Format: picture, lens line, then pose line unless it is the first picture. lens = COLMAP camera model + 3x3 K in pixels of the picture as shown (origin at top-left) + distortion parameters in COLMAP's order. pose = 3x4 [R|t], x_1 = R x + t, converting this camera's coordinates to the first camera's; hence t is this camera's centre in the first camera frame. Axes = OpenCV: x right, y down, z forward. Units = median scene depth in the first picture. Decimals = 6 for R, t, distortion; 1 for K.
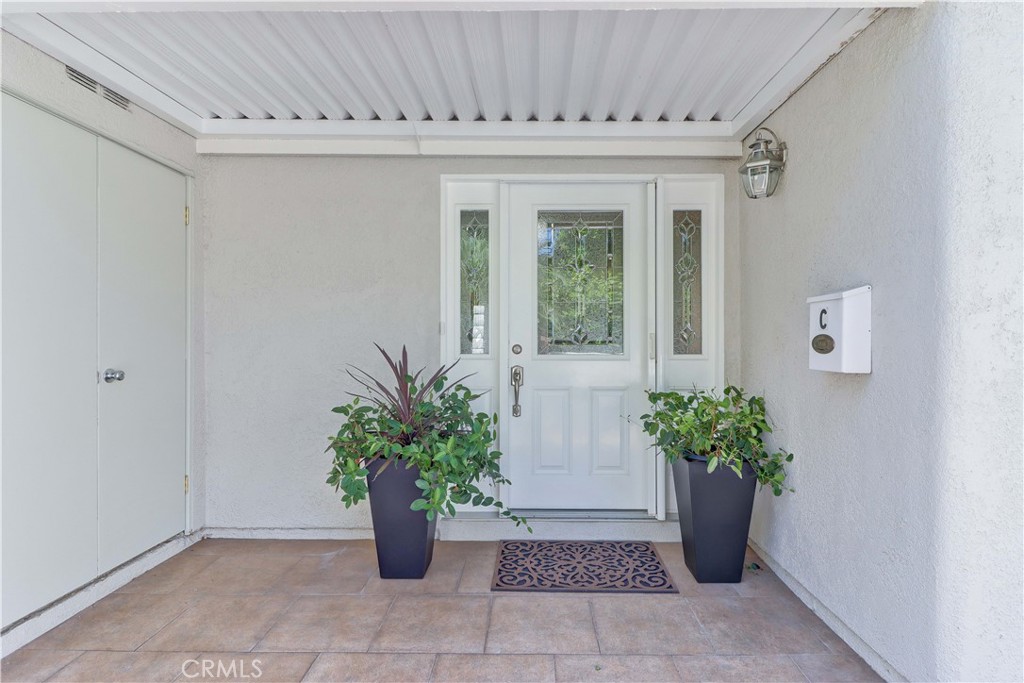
lens RADIAL K [[533.3, 0, 514.1], [0, 533.3, 346.7], [0, 0, 1]] dist [0.006851, 0.000611]
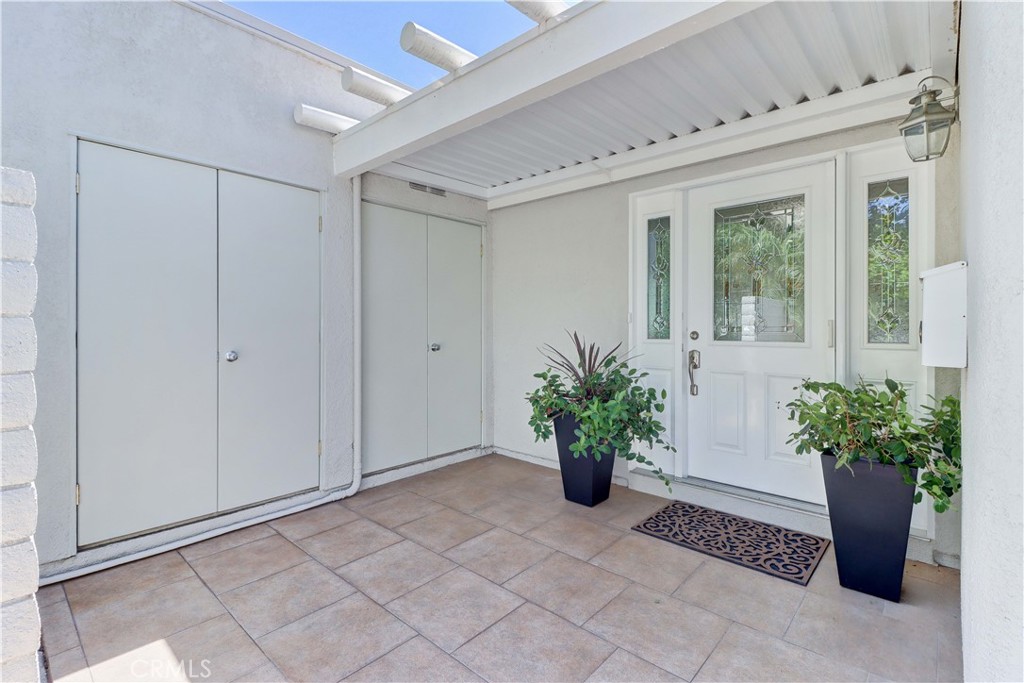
lens RADIAL K [[474.0, 0, 517.1], [0, 474.0, 338.8], [0, 0, 1]] dist [0.018742, -0.013132]
pose [[0.745799, 0.014813, -0.666006, 0.444870], [-0.007392, 0.999875, 0.013962, 0.000863], [0.666129, -0.005490, 0.745816, 0.000339]]
